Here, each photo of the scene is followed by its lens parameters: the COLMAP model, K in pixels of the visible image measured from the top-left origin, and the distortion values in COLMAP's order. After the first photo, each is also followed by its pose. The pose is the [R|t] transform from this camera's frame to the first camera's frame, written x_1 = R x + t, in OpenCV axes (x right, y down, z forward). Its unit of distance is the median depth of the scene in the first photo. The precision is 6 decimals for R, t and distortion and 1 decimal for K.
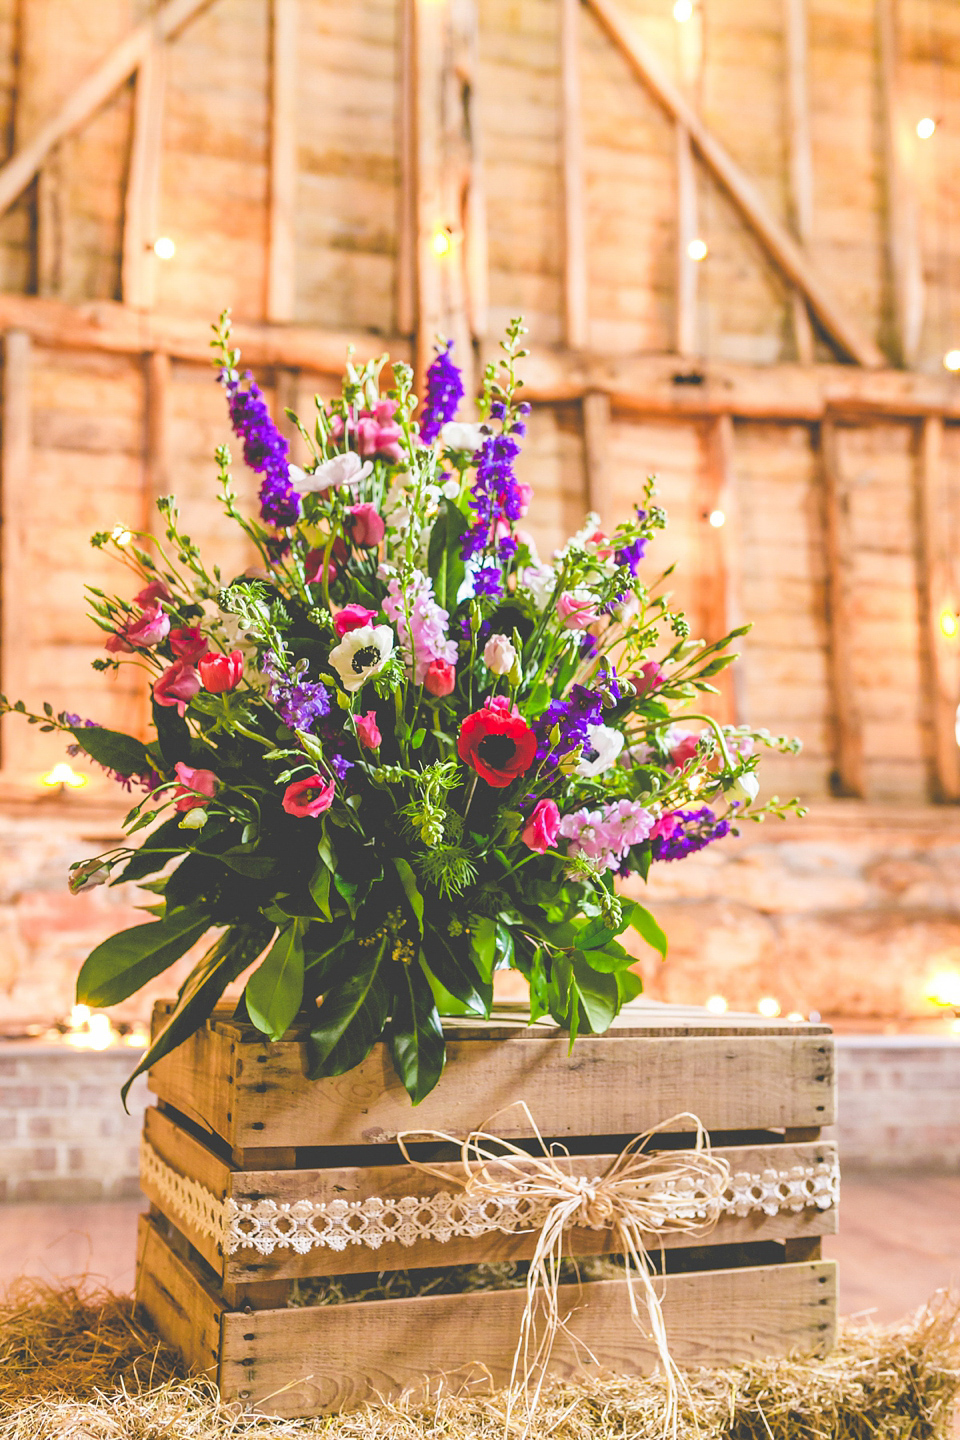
lens RADIAL K [[1363.3, 0, 480.0], [0, 1363.3, 720.0], [0, 0, 1]] dist [0.006845, -0.010747]
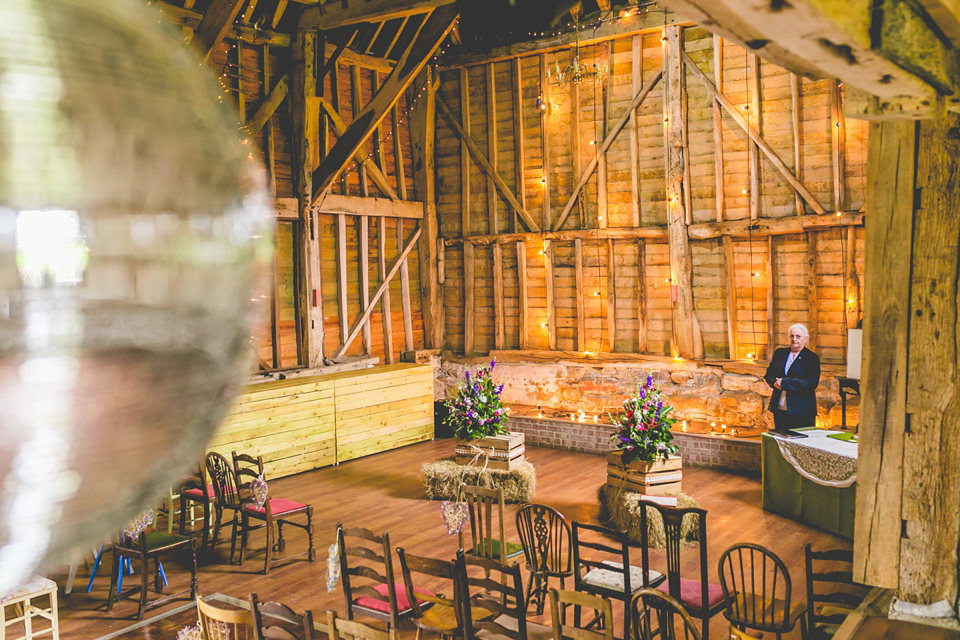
lens RADIAL K [[908.9, 0, 480.0], [0, 908.9, 320.0], [0, 0, 1]] dist [0.006845, -0.010747]
pose [[0.657809, 0.027201, -0.752693, 1.440608], [0.126622, 0.981130, 0.146116, -0.465445], [0.742465, -0.191424, 0.641952, -0.930367]]
